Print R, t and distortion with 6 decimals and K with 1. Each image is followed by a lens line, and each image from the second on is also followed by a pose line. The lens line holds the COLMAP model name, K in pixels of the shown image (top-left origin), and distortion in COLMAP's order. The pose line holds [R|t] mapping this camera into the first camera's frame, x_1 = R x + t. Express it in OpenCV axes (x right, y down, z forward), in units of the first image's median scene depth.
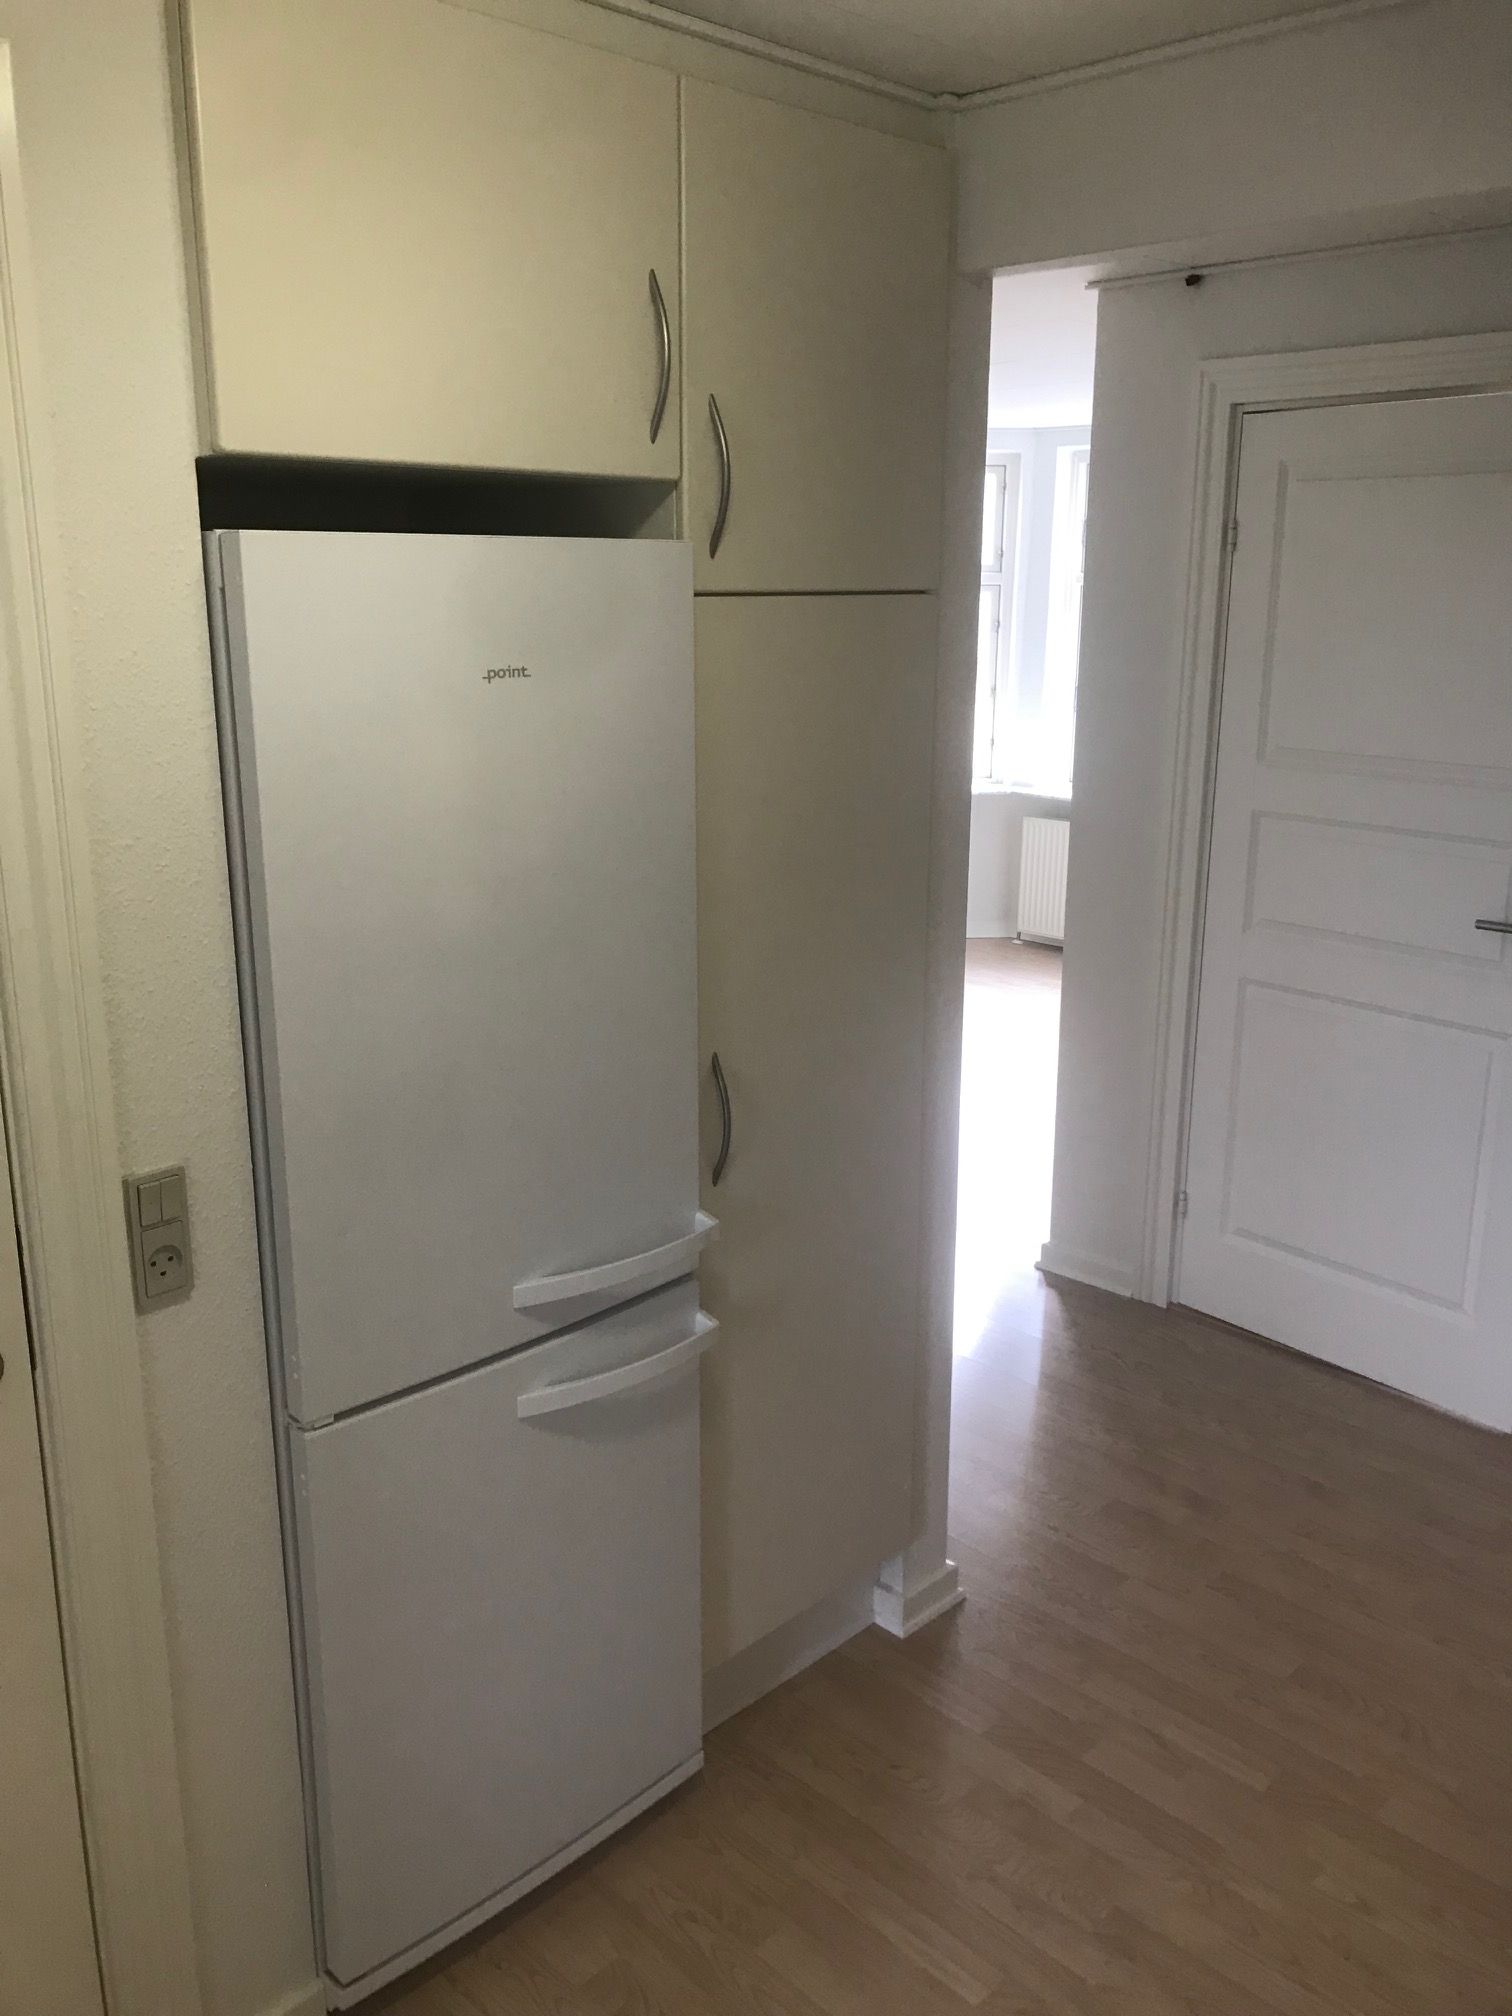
lens RADIAL K [[1646.1, 0, 753.5], [0, 1646.1, 1005.5], [0, 0, 1]] dist [0.017195, -0.023344]
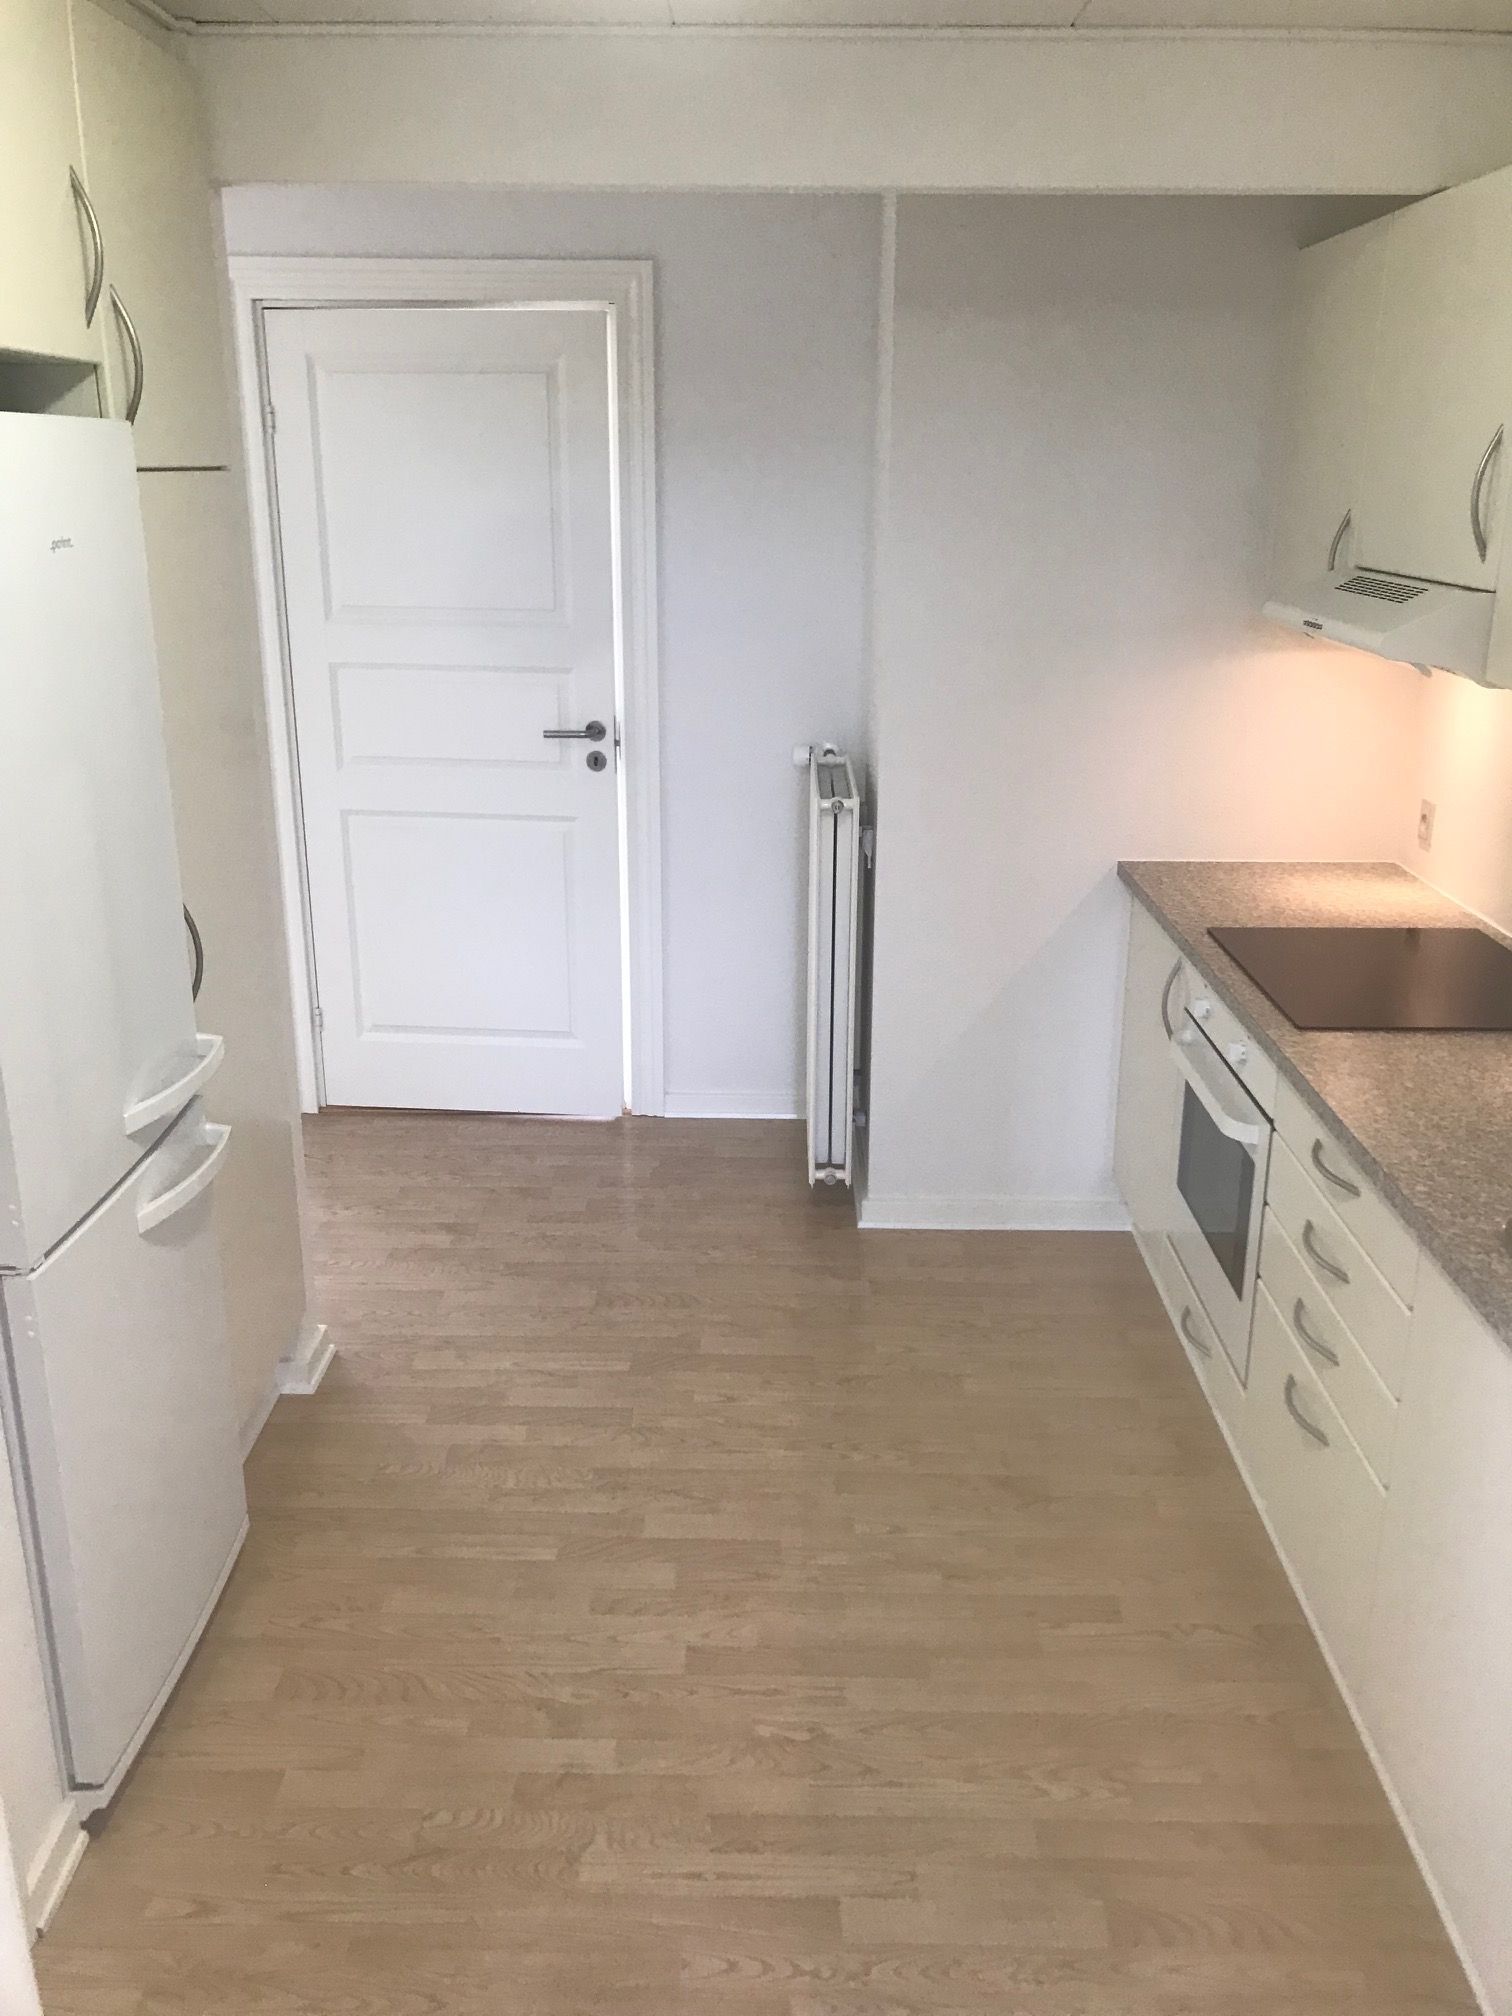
lens RADIAL K [[1646.1, 0, 765.1], [0, 1646.1, 1011.8], [0, 0, 1]] dist [0.017195, -0.023344]
pose [[0.715280, -0.216086, 0.664592, -0.453737], [0.168697, 0.976260, 0.135859, 0.021923], [-0.678171, 0.014938, 0.734752, -0.079039]]
